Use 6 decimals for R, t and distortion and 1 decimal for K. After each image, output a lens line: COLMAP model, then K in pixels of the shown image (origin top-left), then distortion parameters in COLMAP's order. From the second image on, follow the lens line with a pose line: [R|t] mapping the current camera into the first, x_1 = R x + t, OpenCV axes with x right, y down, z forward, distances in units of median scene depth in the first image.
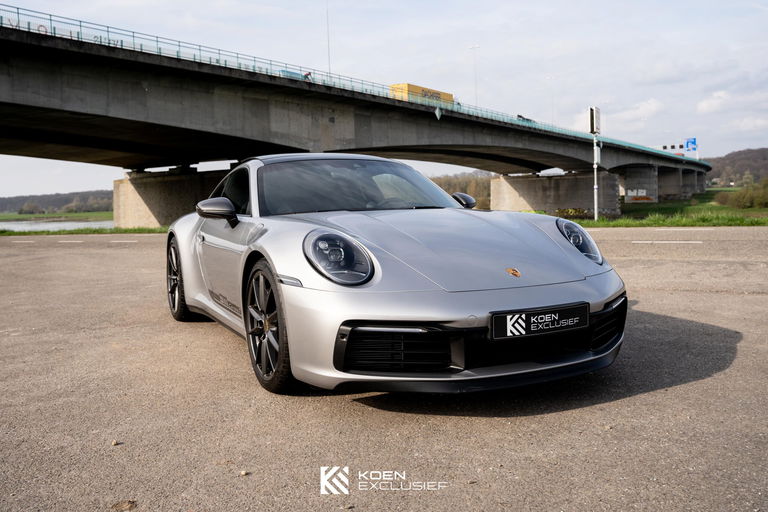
lens RADIAL K [[685.9, 0, 349.7], [0, 685.9, 239.0], [0, 0, 1]] dist [-0.074697, 0.089045]
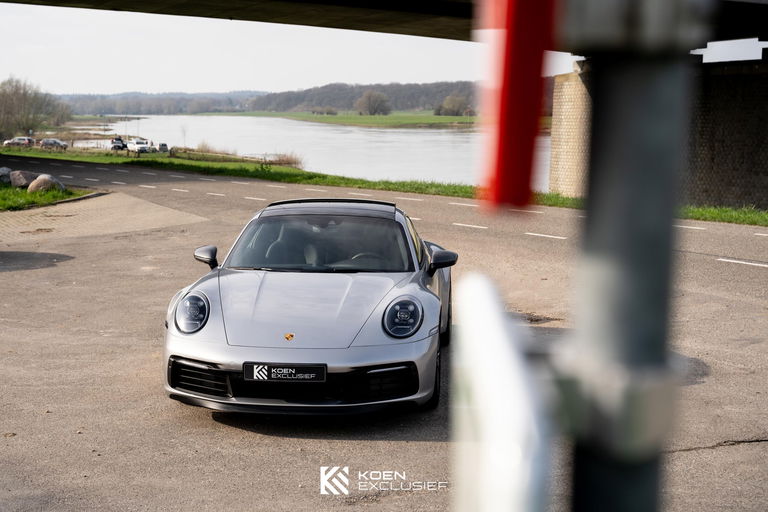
lens RADIAL K [[1301.1, 0, 363.4], [0, 1301.1, 242.0], [0, 0, 1]] dist [0.221567, 0.000000]
pose [[0.871873, 0.085538, -0.482203, 0.110113], [-0.060296, 0.995886, 0.067639, -0.022669], [0.486005, -0.029898, 0.873444, -0.086230]]
